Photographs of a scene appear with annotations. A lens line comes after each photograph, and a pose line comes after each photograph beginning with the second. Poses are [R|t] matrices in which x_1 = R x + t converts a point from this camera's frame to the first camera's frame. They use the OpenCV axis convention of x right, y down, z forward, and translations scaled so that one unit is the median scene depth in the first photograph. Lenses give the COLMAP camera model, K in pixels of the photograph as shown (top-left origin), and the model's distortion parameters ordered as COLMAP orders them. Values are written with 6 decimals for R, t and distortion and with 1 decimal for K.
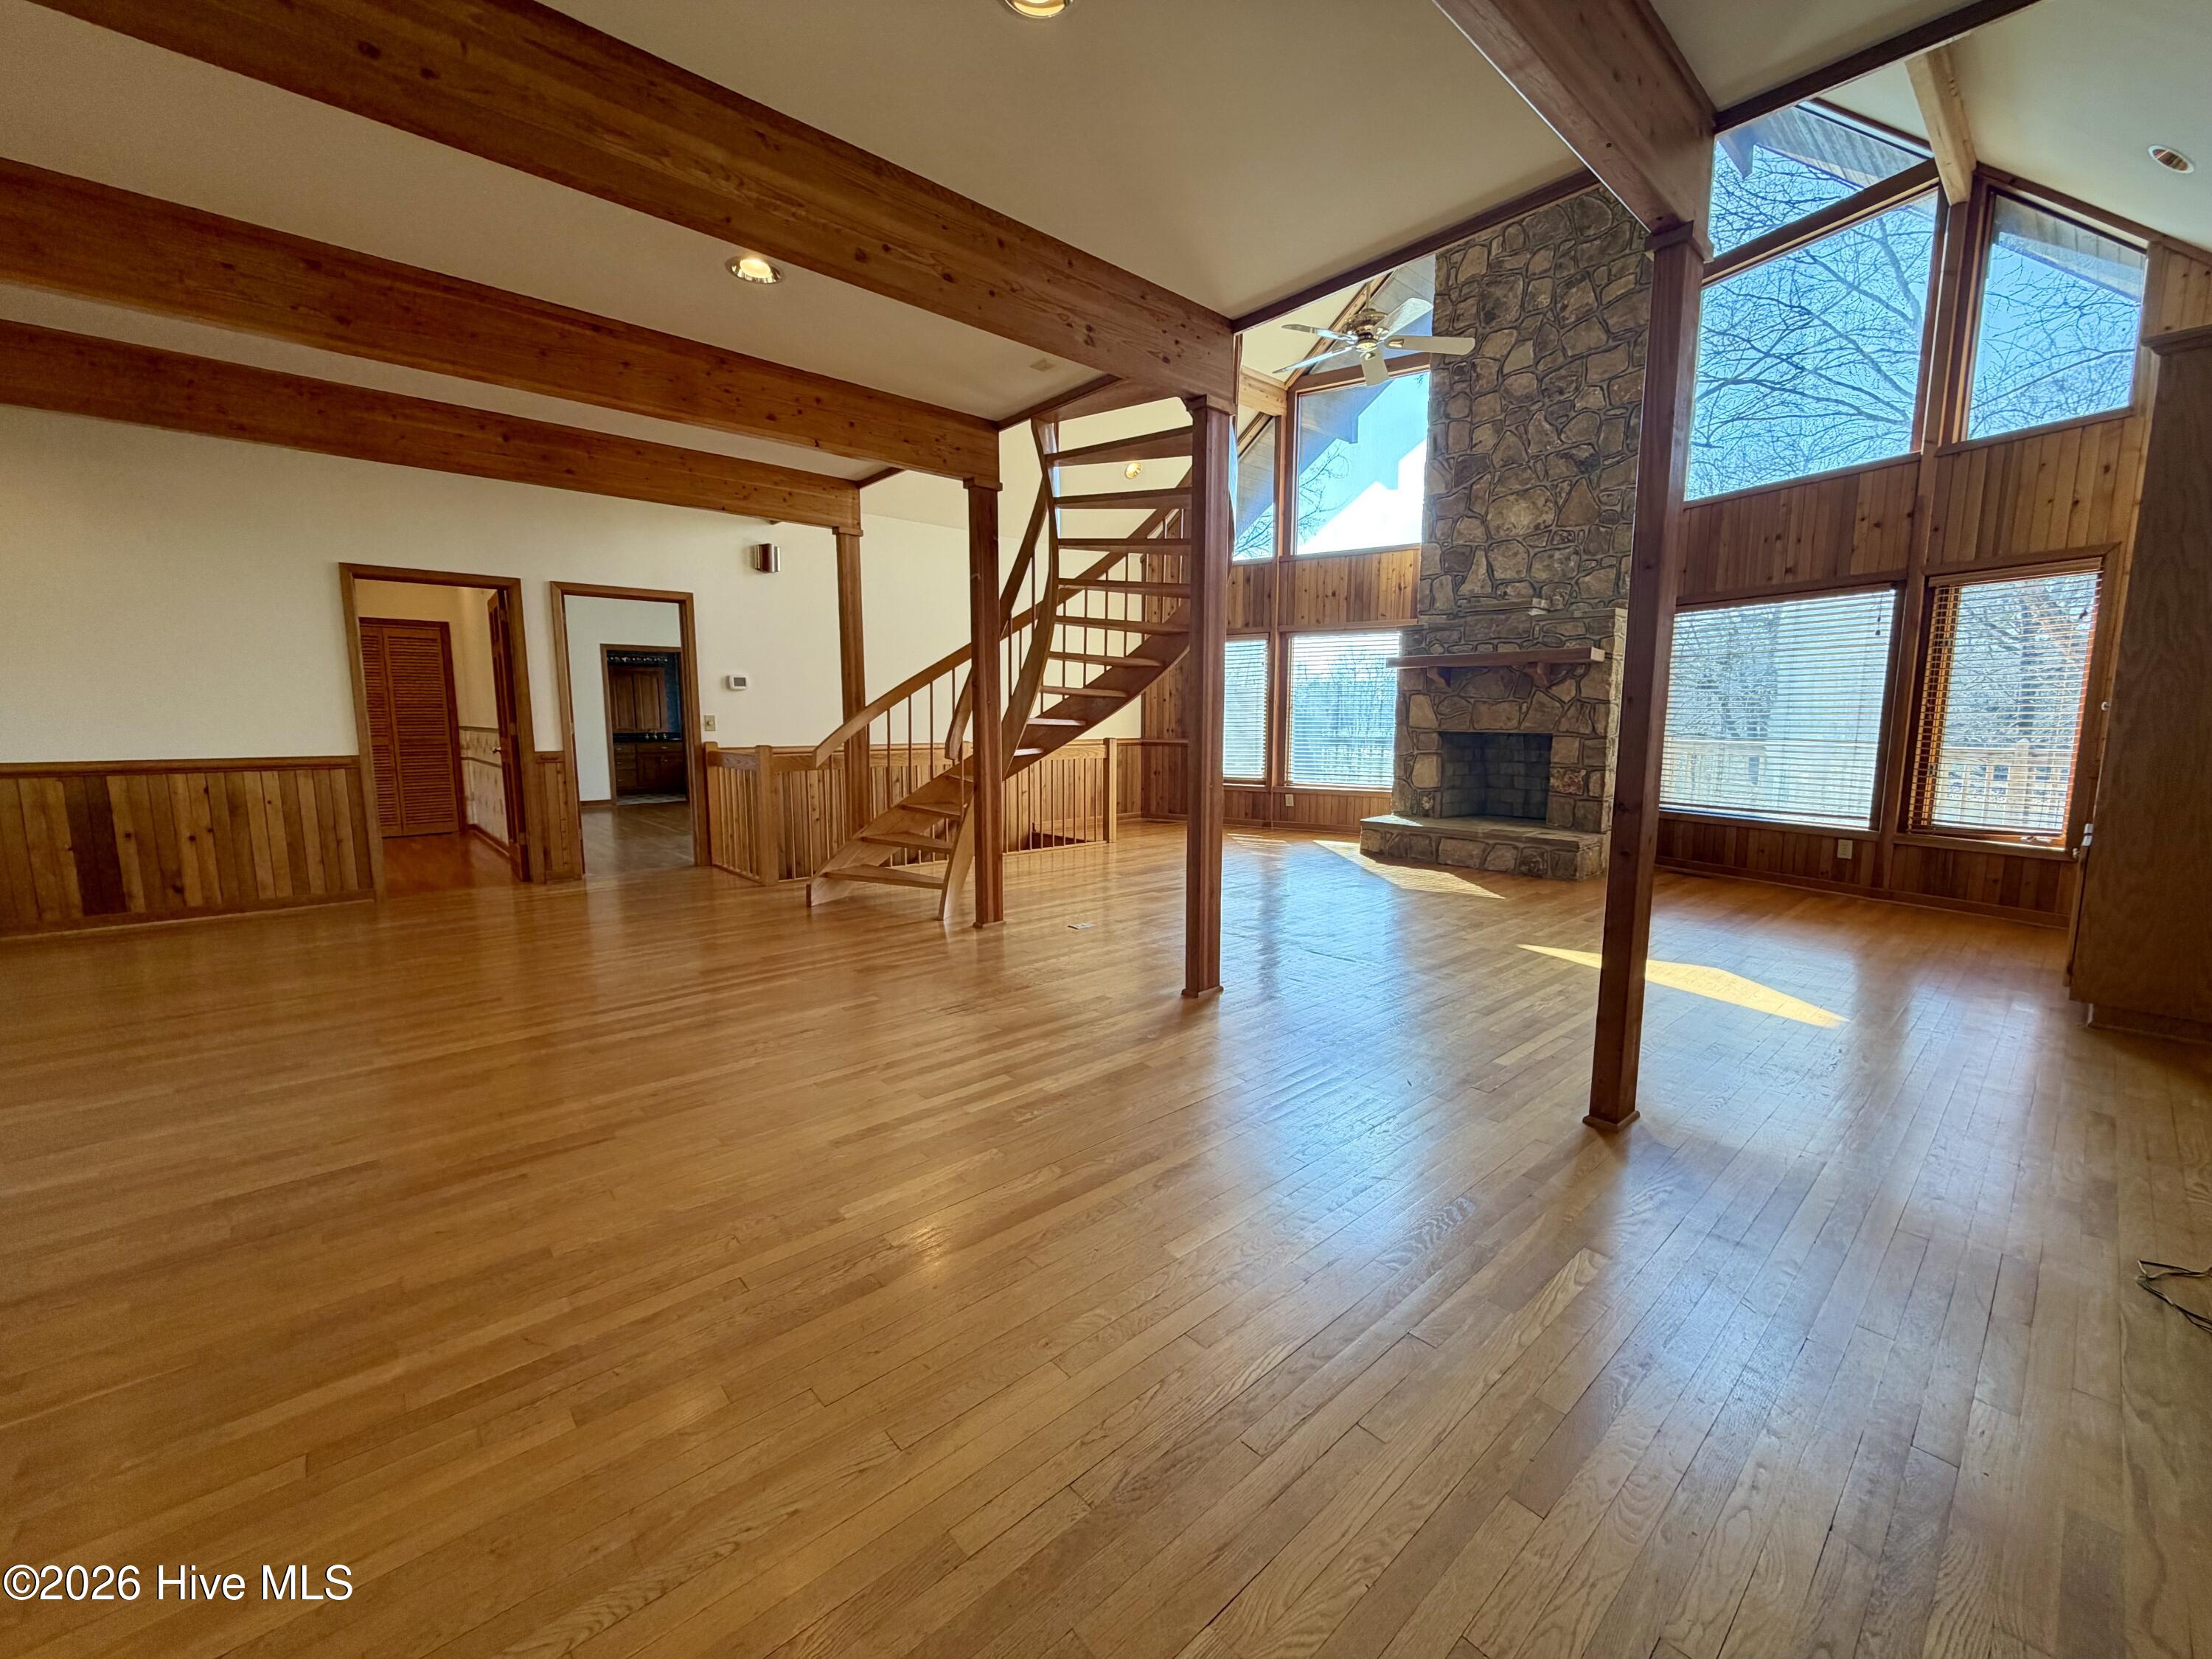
lens RADIAL K [[882.1, 0, 1099.1], [0, 882.1, 827.0], [0, 0, 1]] dist [0.001275, -0.000839]
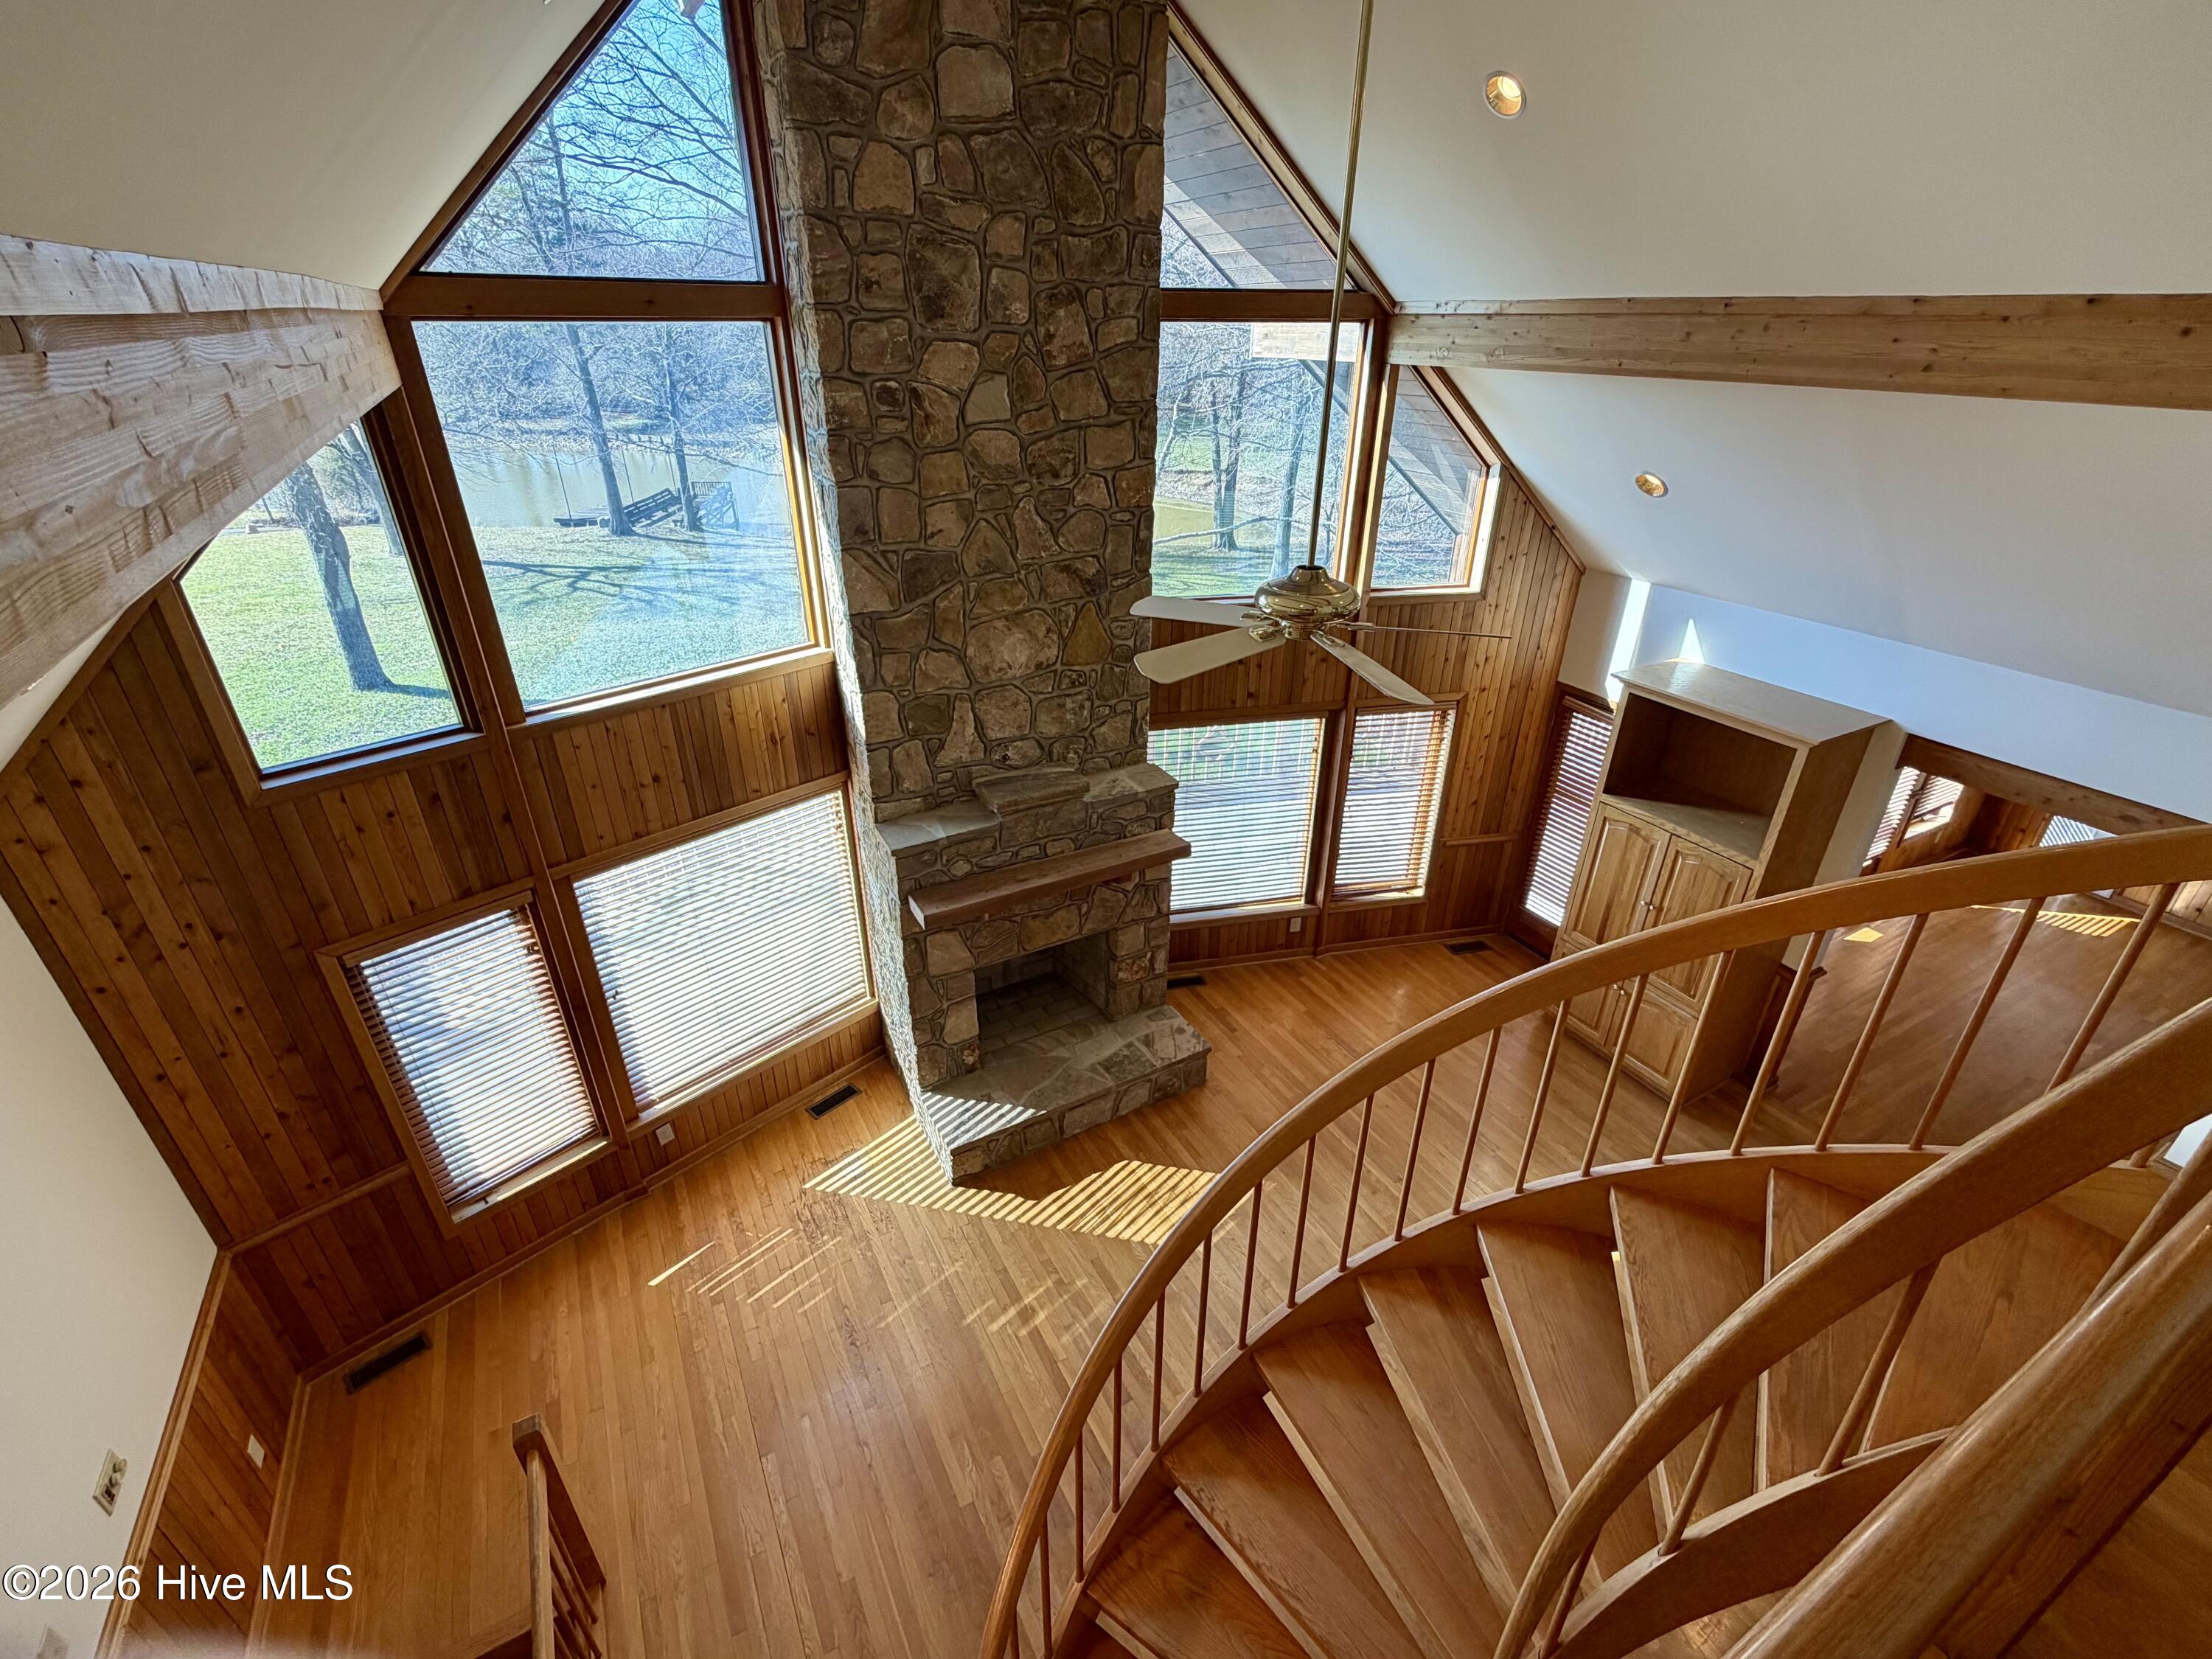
lens RADIAL K [[976.0, 0, 1103.1], [0, 976.0, 825.5], [0, 0, 1]] dist [-0.000394, 0.000303]
pose [[0.218755, -0.450698, 0.865458, -0.209219], [0.119143, 0.892641, 0.434739, -0.568783], [-0.968479, 0.008012, 0.248967, 0.786157]]
